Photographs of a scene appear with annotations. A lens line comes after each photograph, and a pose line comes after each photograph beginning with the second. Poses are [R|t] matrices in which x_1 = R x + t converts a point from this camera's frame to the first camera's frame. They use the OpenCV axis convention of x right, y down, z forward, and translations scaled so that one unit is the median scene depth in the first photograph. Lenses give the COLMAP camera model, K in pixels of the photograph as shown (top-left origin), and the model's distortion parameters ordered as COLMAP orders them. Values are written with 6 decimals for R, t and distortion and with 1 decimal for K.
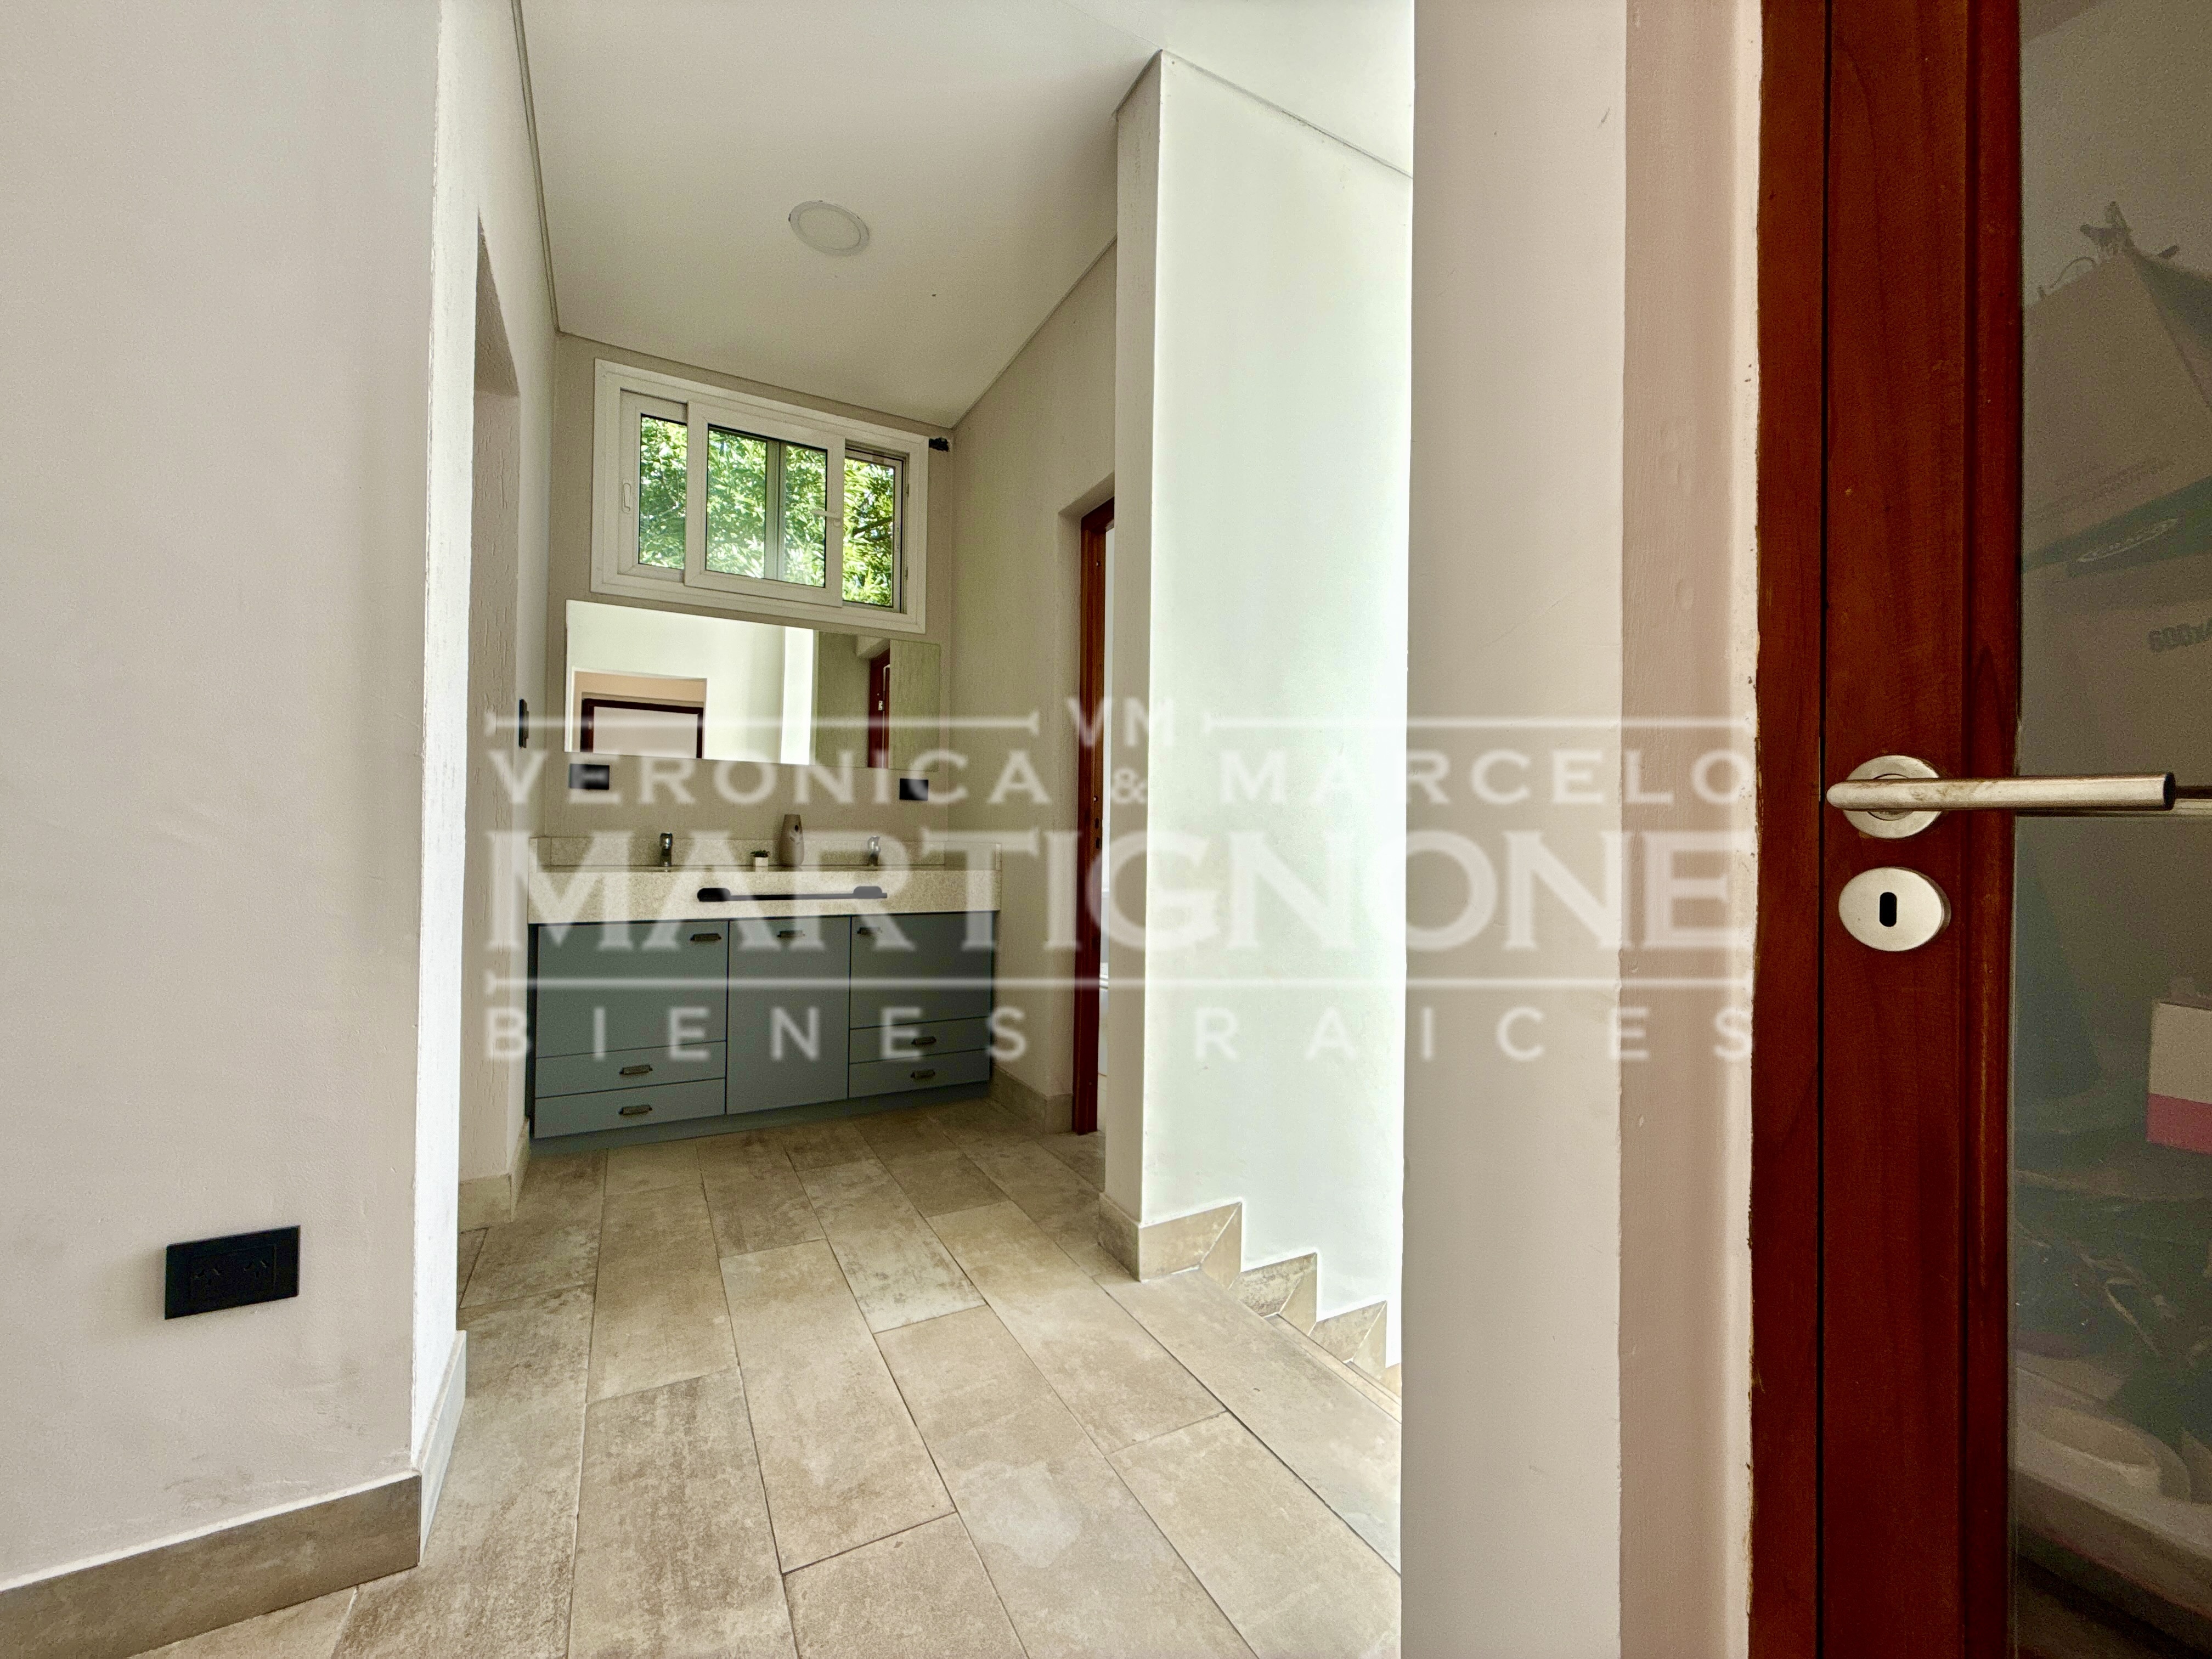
lens RADIAL K [[882.6, 0, 1105.7], [0, 882.6, 830.6], [0, 0, 1]] dist [-0.001016, 0.000100]
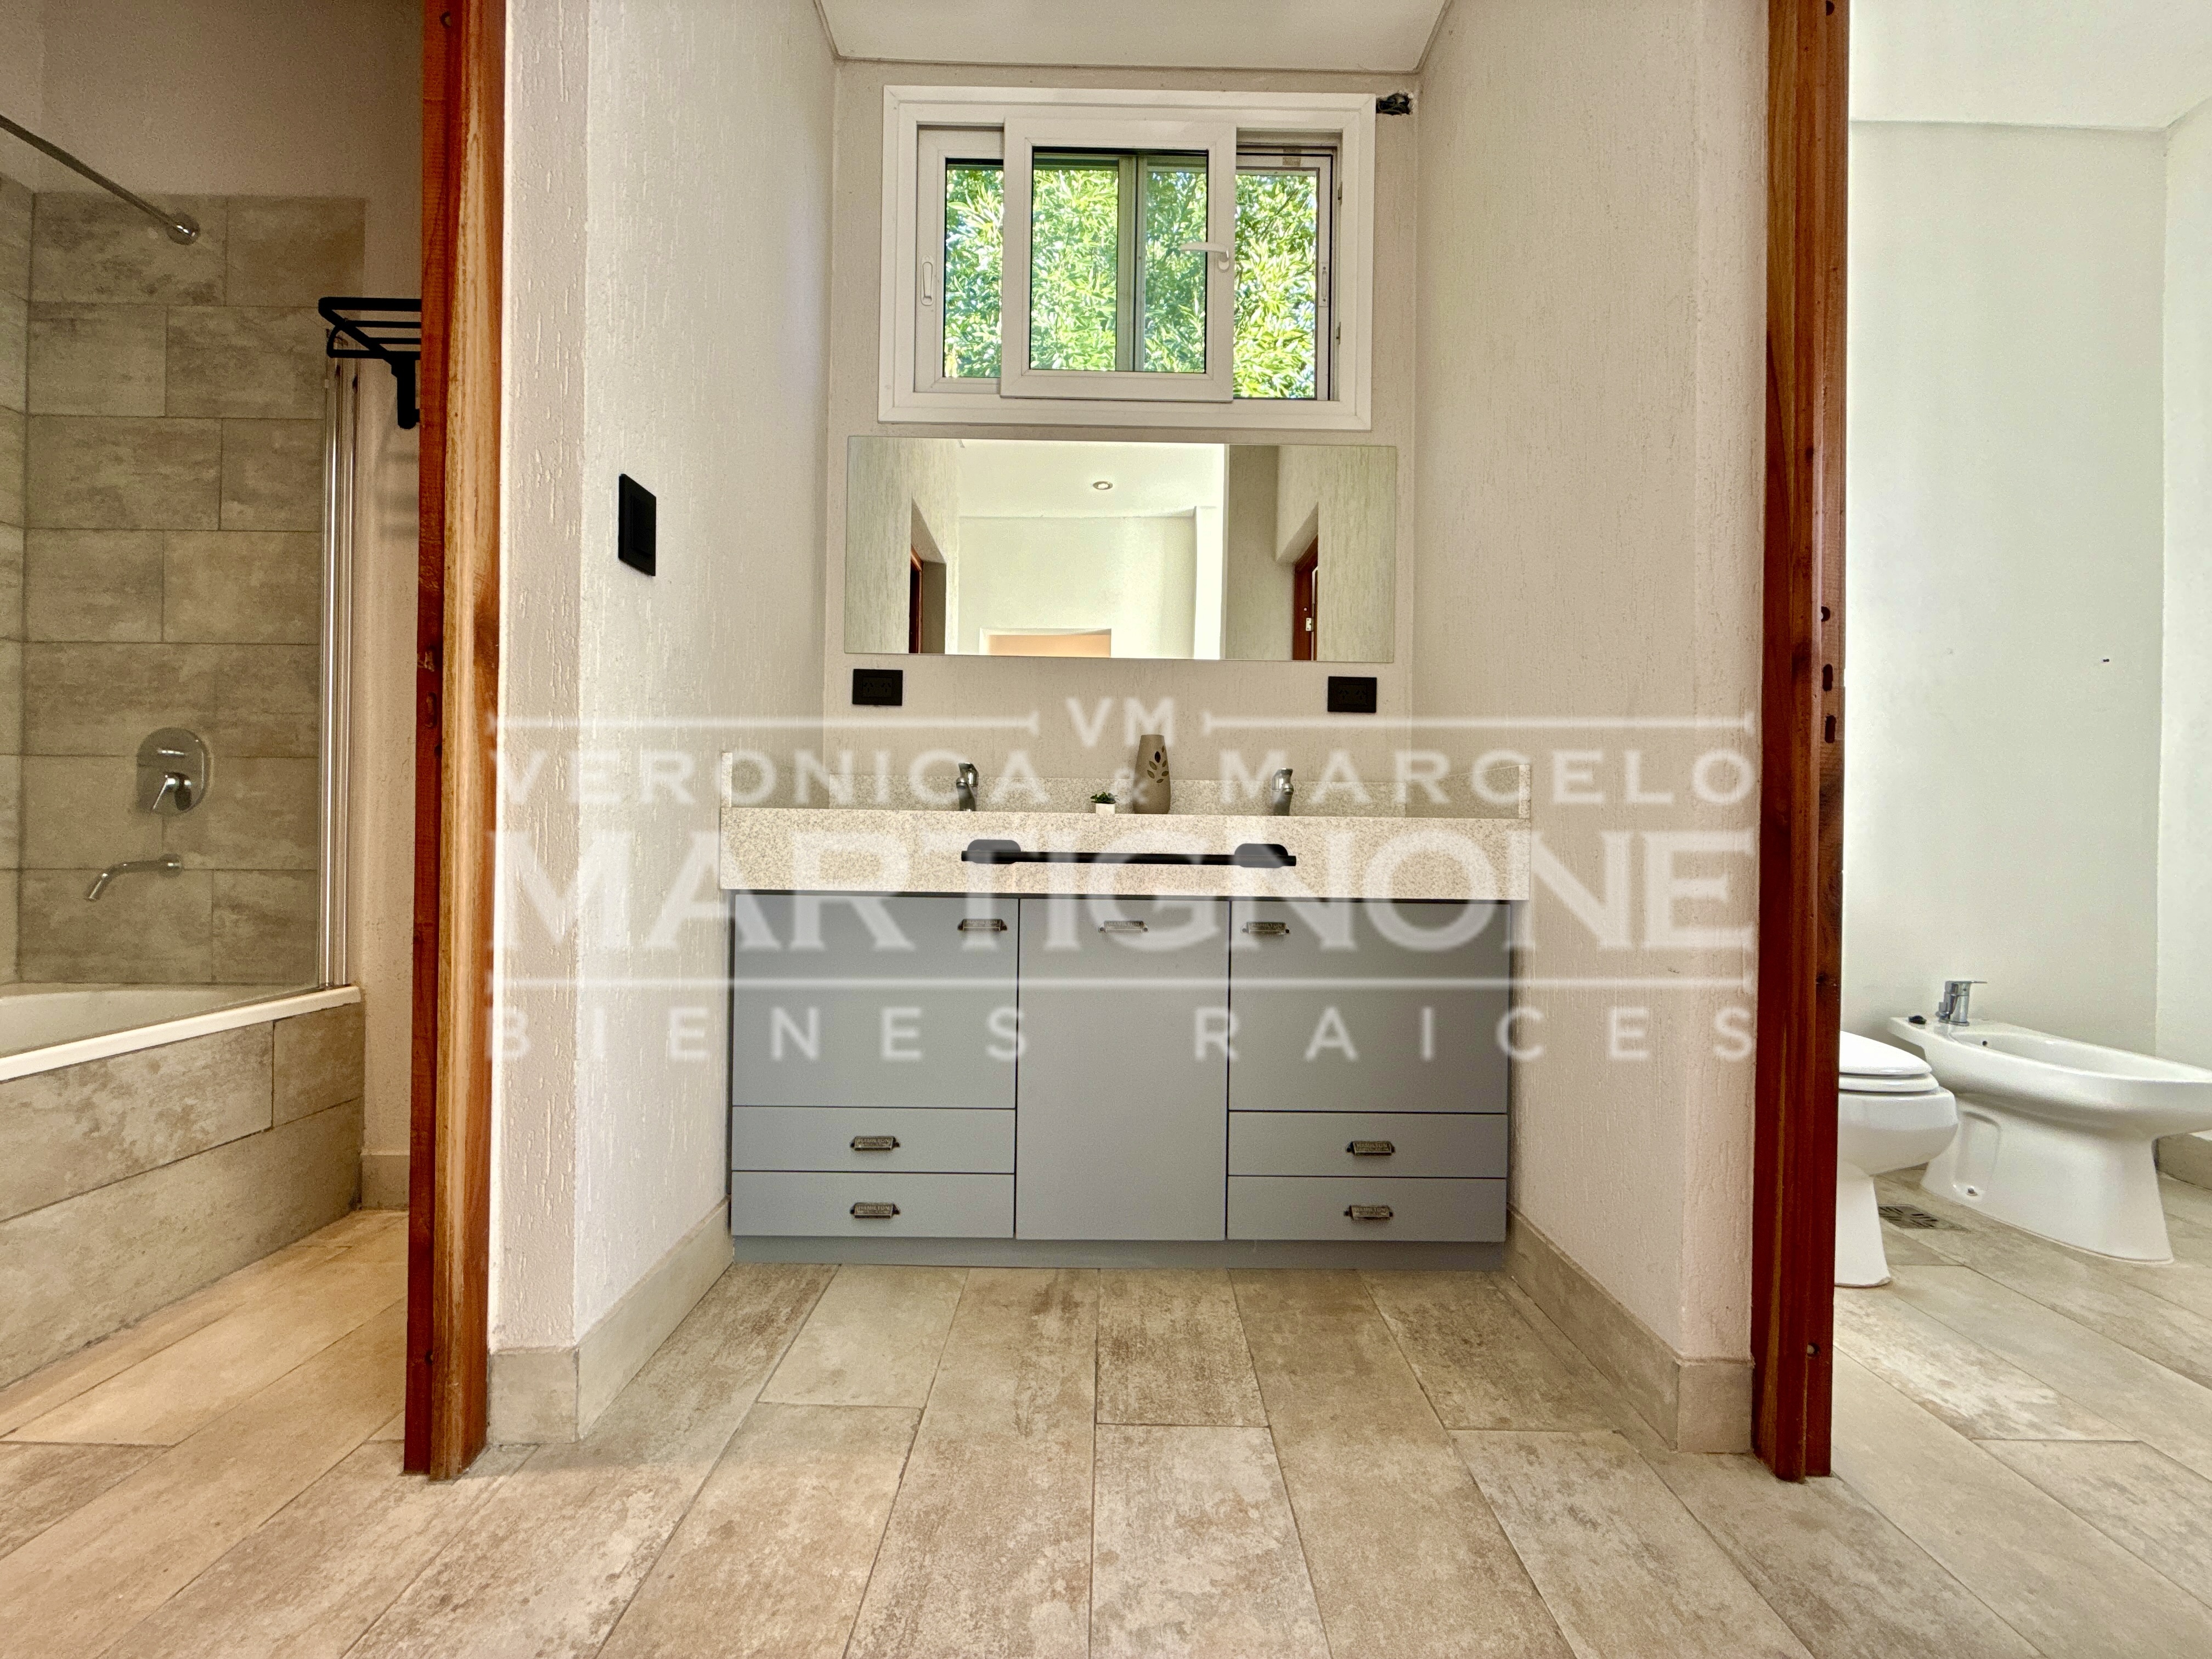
lens RADIAL K [[882.6, 0, 1105.6], [0, 882.6, 833.2], [0, 0, 1]] dist [-0.001016, 0.000100]
pose [[0.881084, -0.002808, -0.472951, -0.110325], [0.002712, 0.999996, -0.000883, 0.061736], [0.472952, -0.000505, 0.881088, 0.531667]]
